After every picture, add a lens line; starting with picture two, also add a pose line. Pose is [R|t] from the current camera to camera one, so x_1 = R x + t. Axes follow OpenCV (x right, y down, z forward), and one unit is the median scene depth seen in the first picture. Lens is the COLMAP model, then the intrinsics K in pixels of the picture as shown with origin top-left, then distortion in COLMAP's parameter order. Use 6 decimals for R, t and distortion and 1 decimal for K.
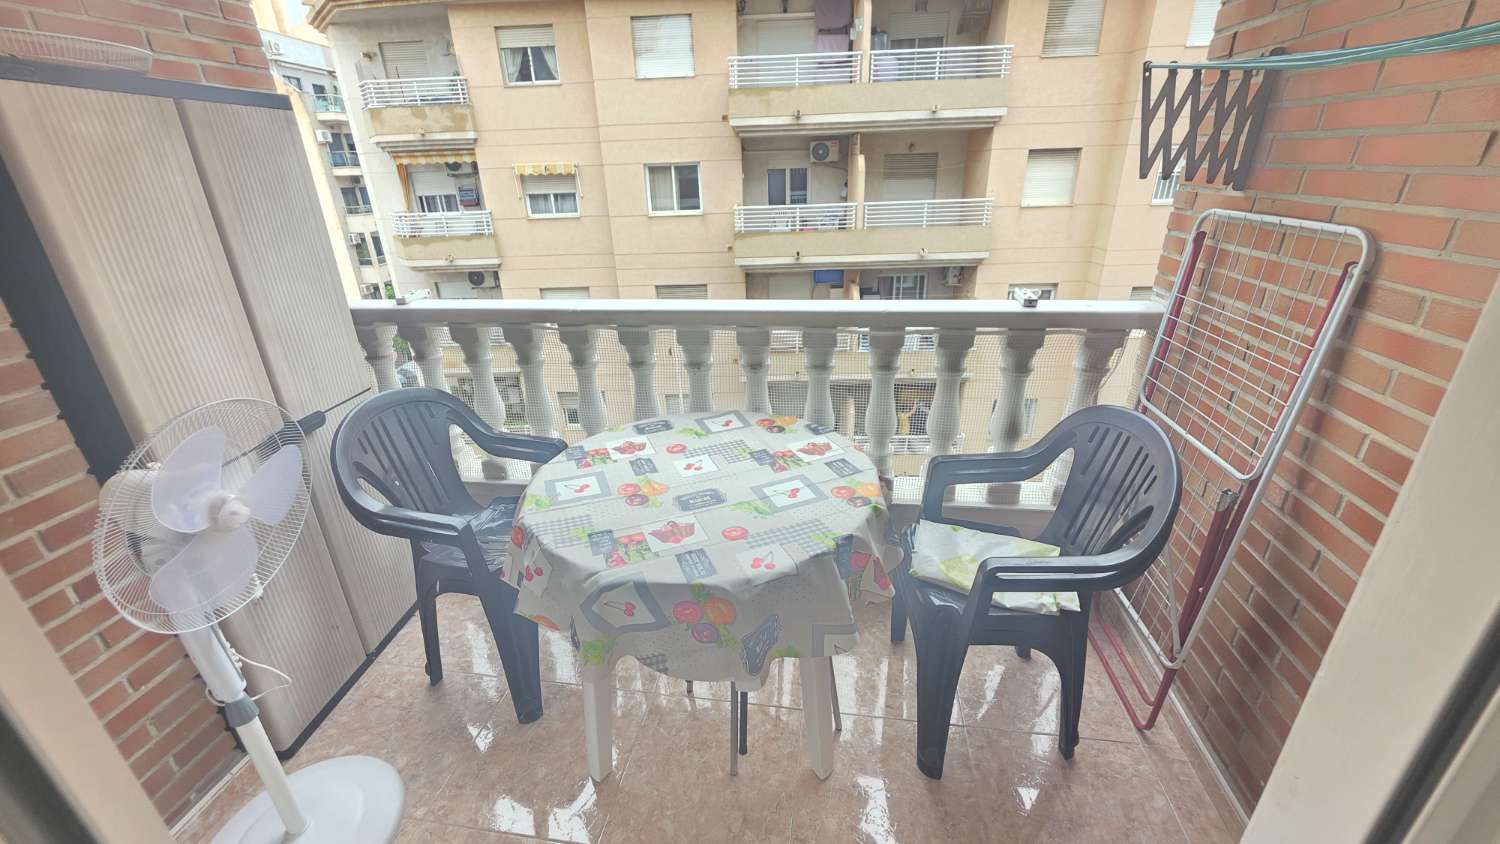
lens RADIAL K [[597.2, 0, 744.6], [0, 597.2, 423.1], [0, 0, 1]] dist [0.000474, -0.000208]
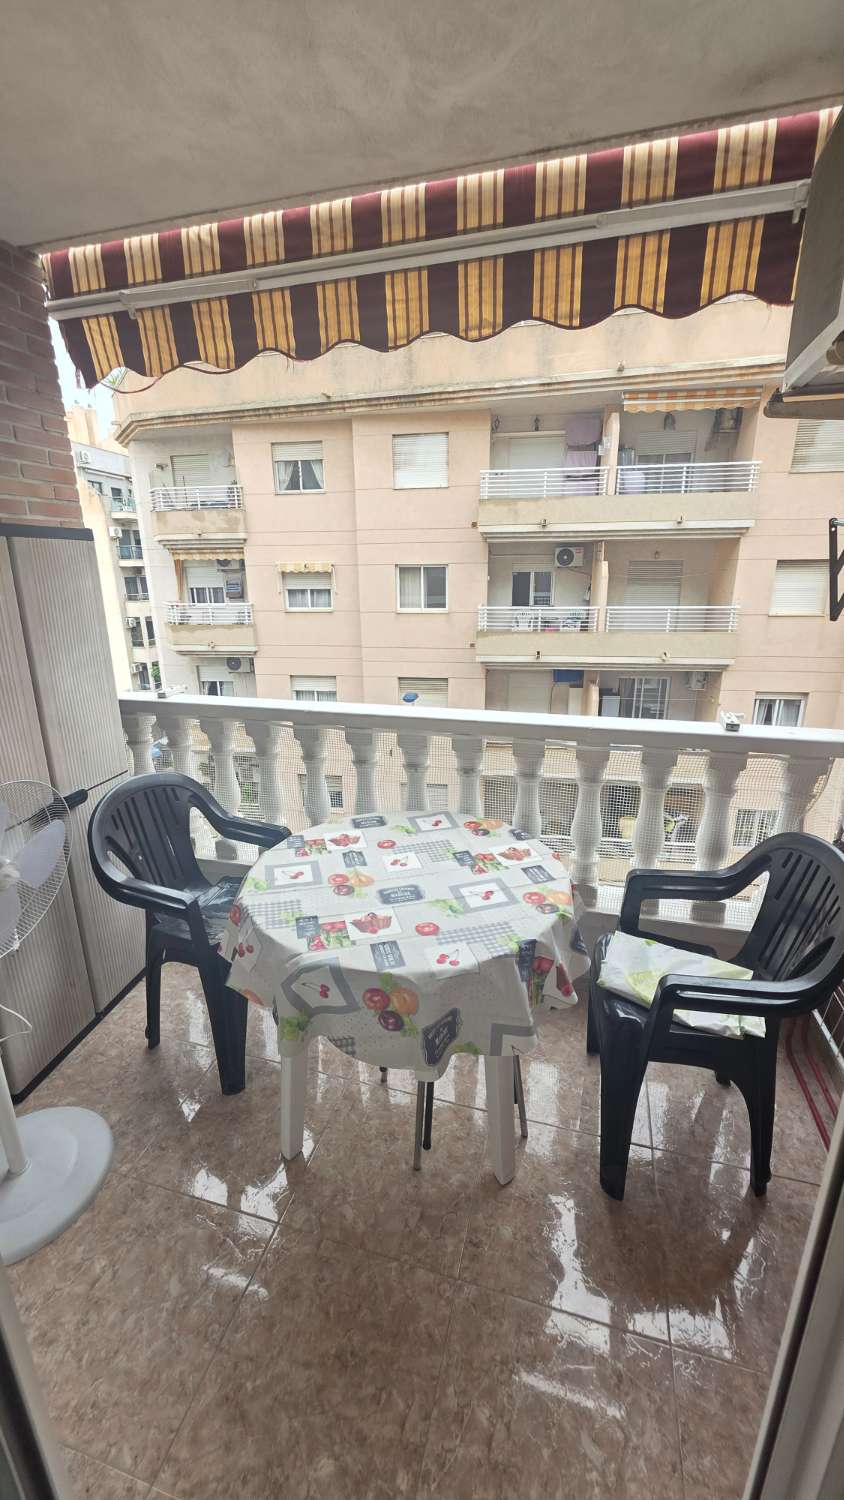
lens RADIAL K [[597.2, 0, 421.2], [0, 597.2, 749.1], [0, 0, 1]] dist [0.000474, -0.000208]
pose [[0.992971, 0.054295, -0.105168, 0.052273], [-0.065146, 0.992581, -0.102660, -0.021053], [0.098814, 0.108790, 0.989141, -0.083985]]
